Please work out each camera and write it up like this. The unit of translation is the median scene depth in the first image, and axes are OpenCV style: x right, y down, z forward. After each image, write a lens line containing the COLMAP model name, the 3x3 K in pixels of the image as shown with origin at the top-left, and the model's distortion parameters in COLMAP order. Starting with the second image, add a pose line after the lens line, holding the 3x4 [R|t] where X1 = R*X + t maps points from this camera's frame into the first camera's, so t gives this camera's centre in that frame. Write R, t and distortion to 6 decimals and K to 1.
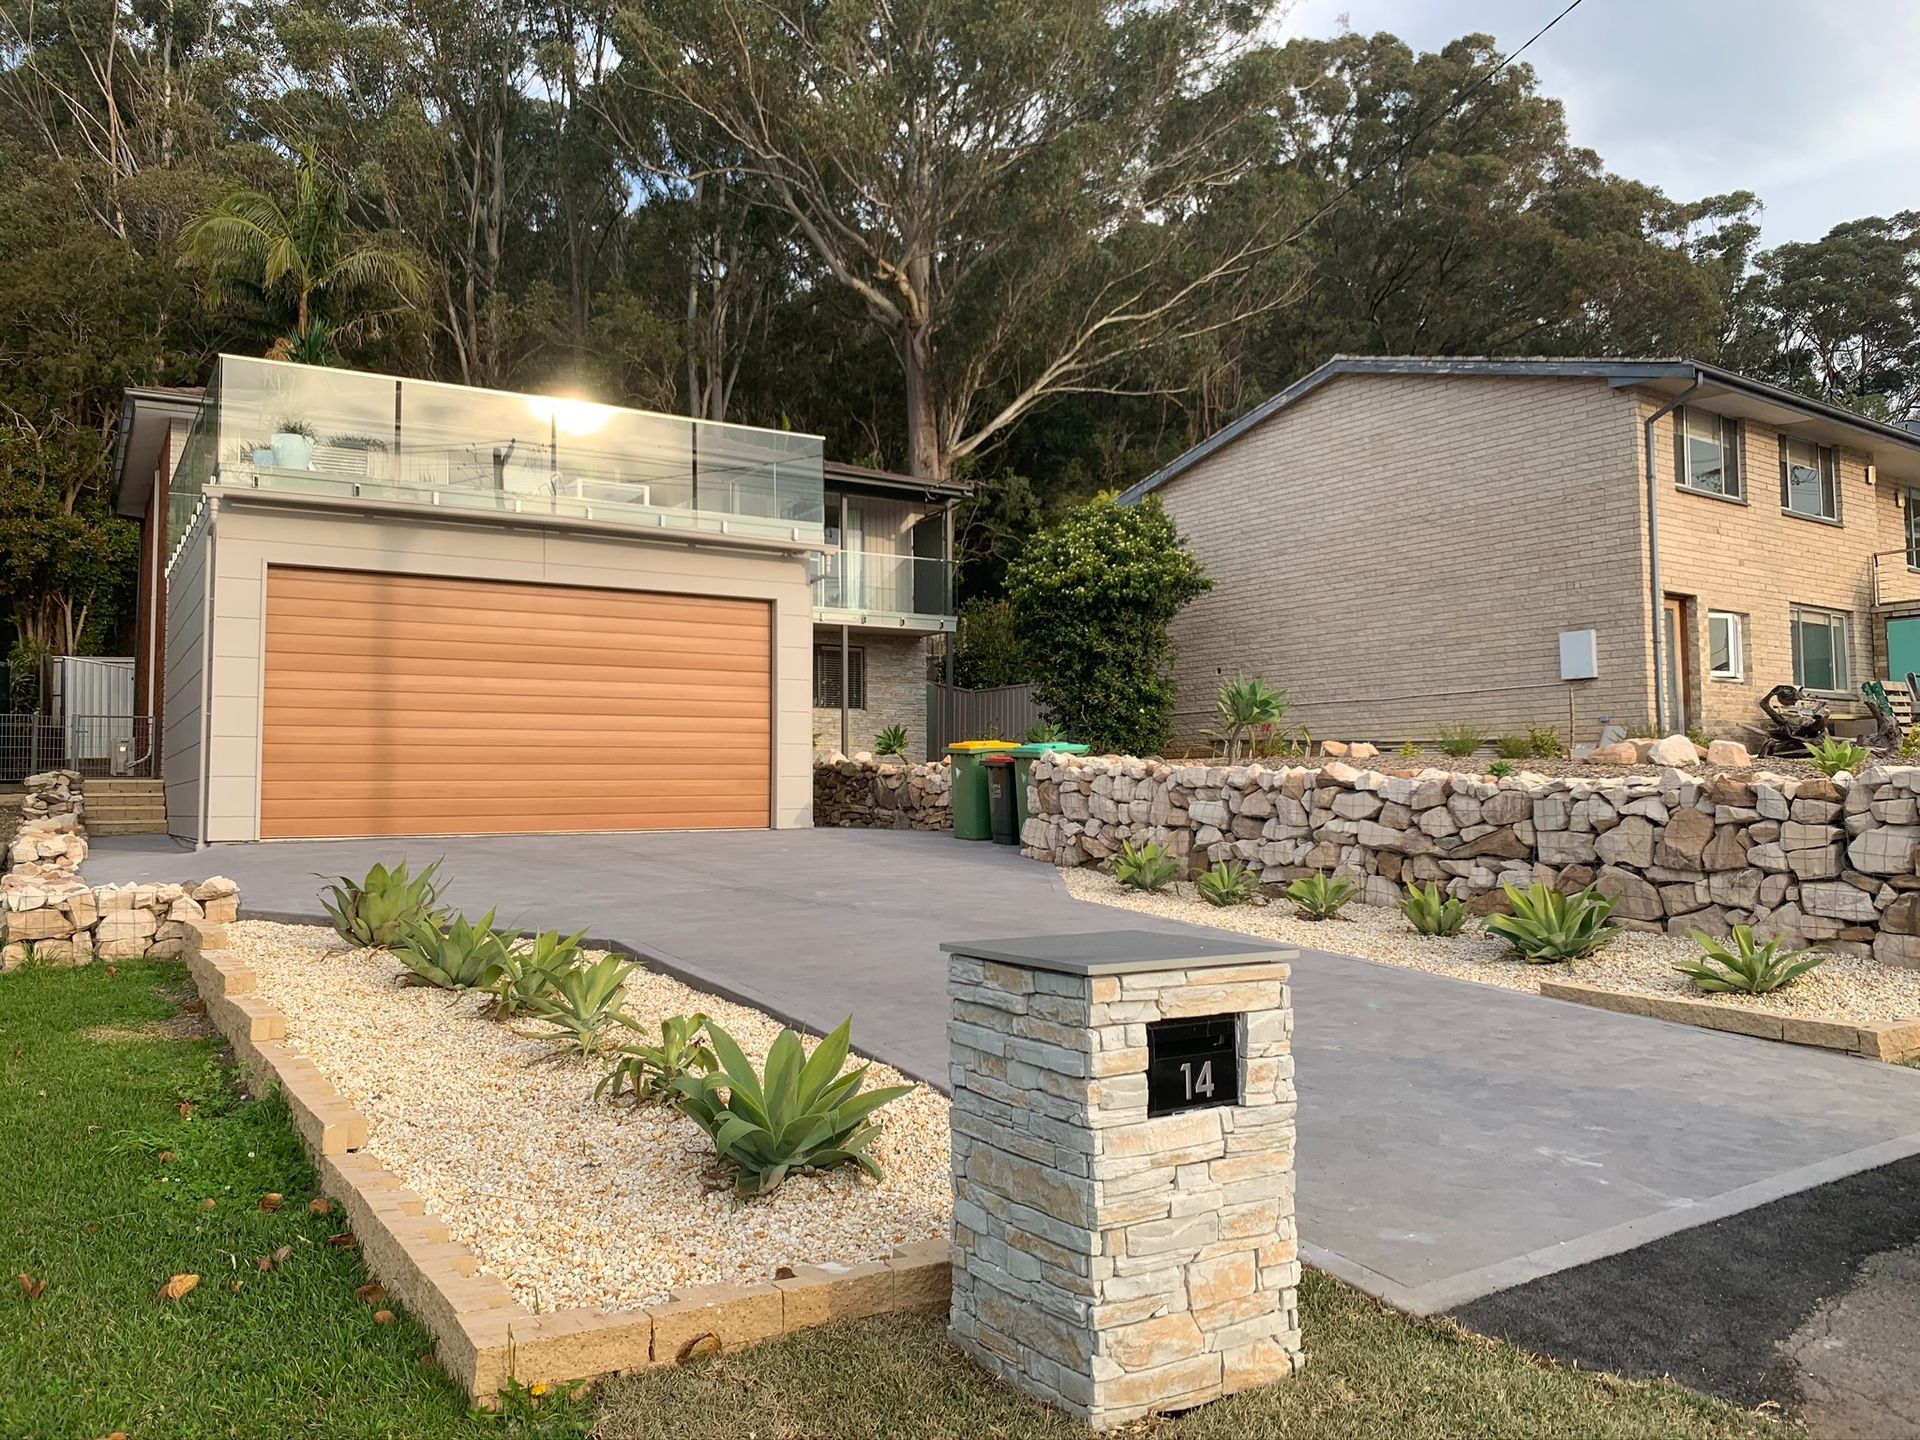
lens RADIAL K [[1489.6, 0, 960.0], [0, 1489.6, 720.0], [0, 0, 1]] dist [0.006119, -0.000019]
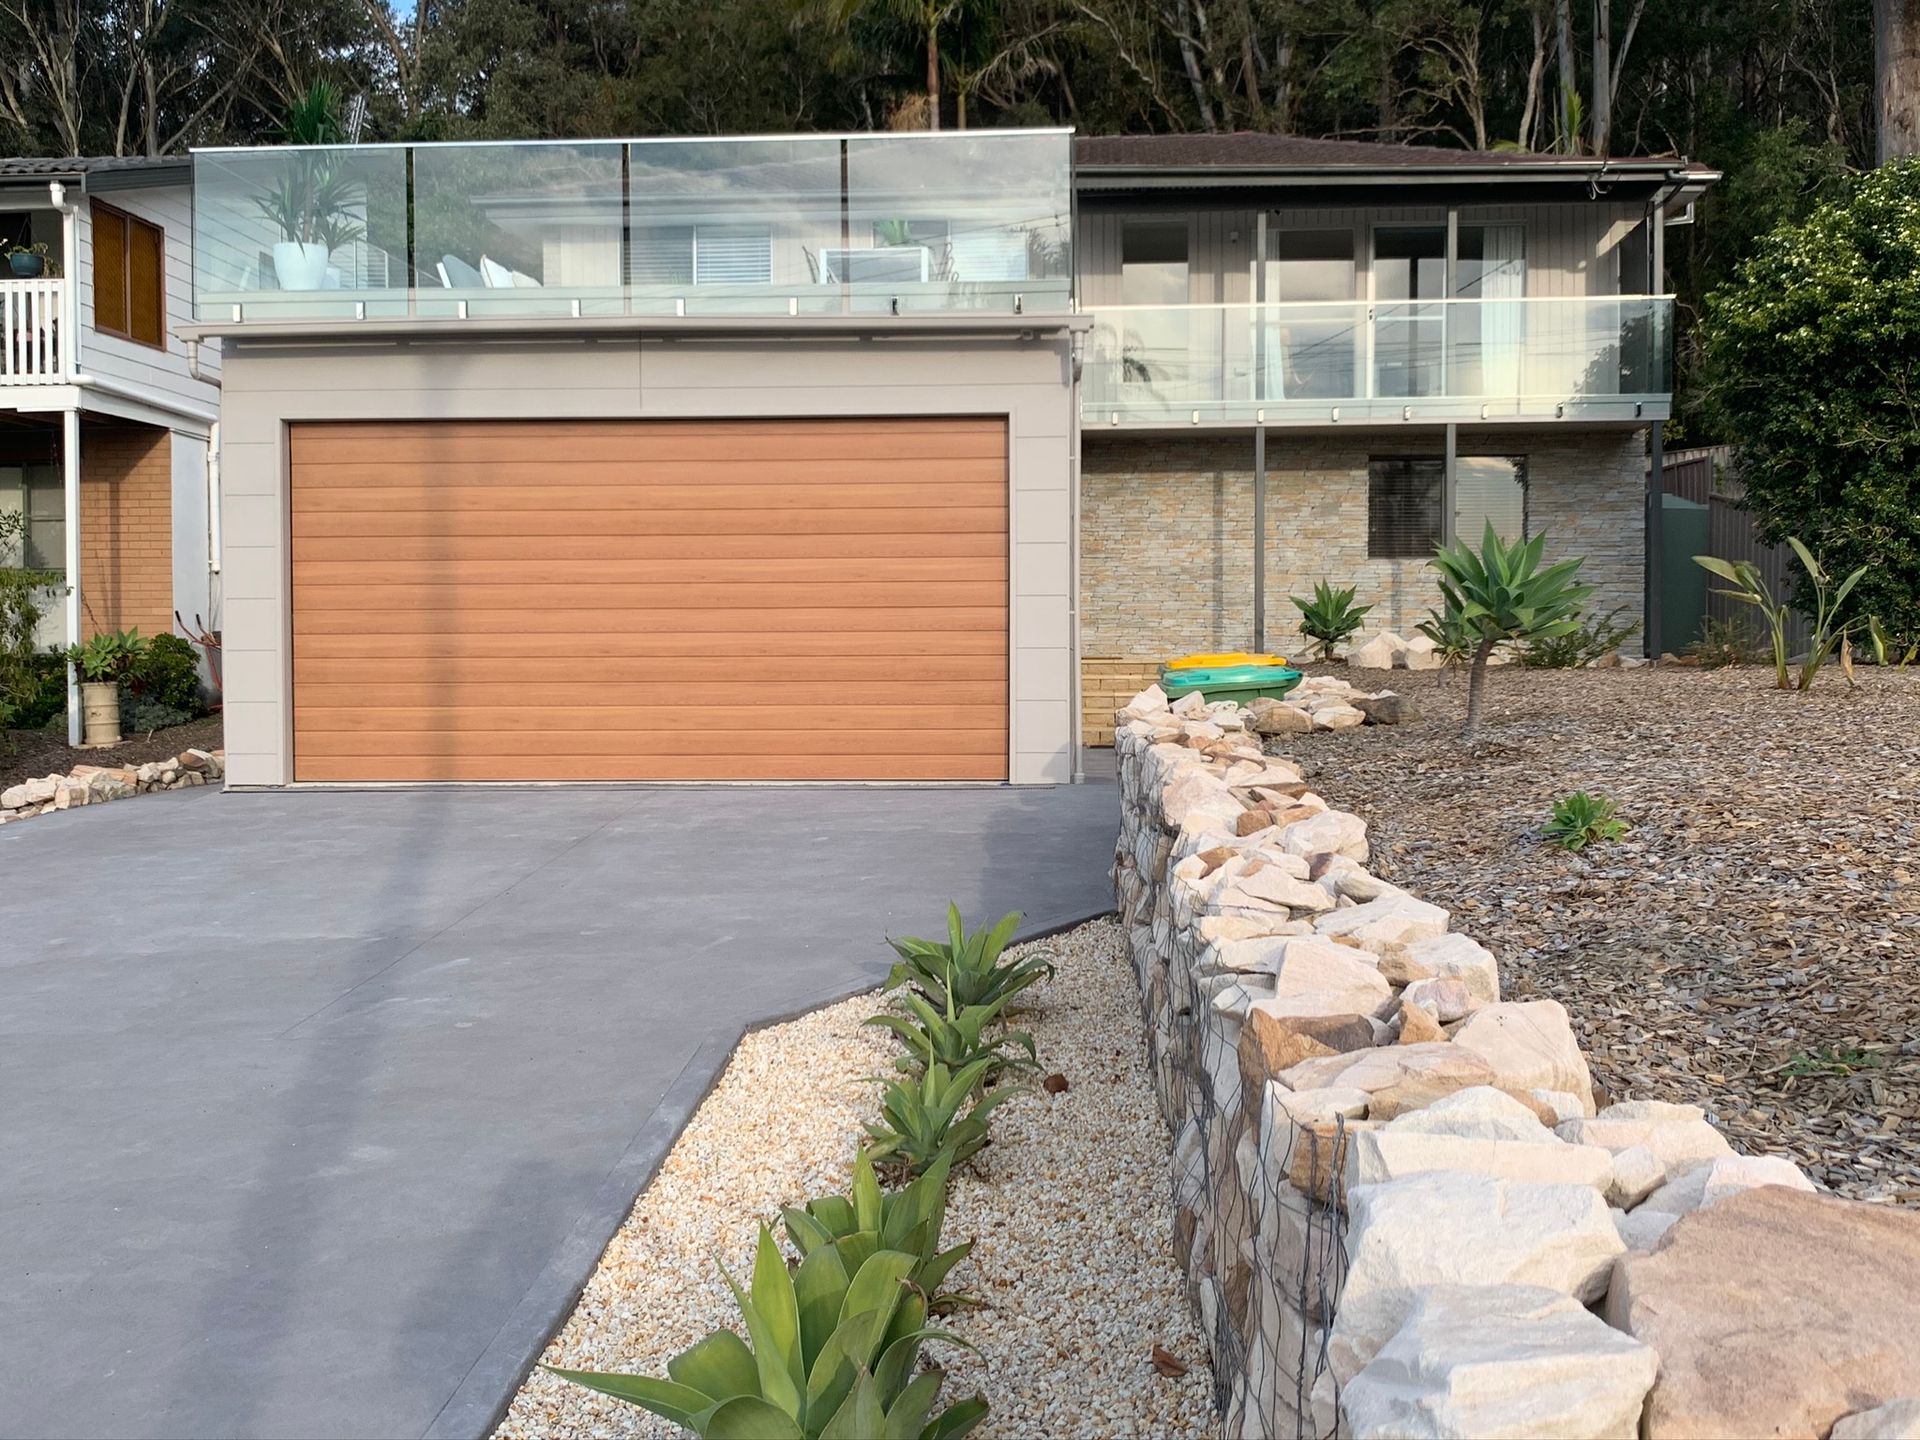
lens RADIAL K [[1872.0, 0, 960.0], [0, 1872.0, 720.0], [0, 0, 1]] dist [0.106705, -0.286205]
pose [[0.802000, 0.028524, -0.596643, 0.247992], [0.029377, 0.995767, 0.087094, -0.017313], [0.596602, -0.087377, 0.797767, 0.270894]]
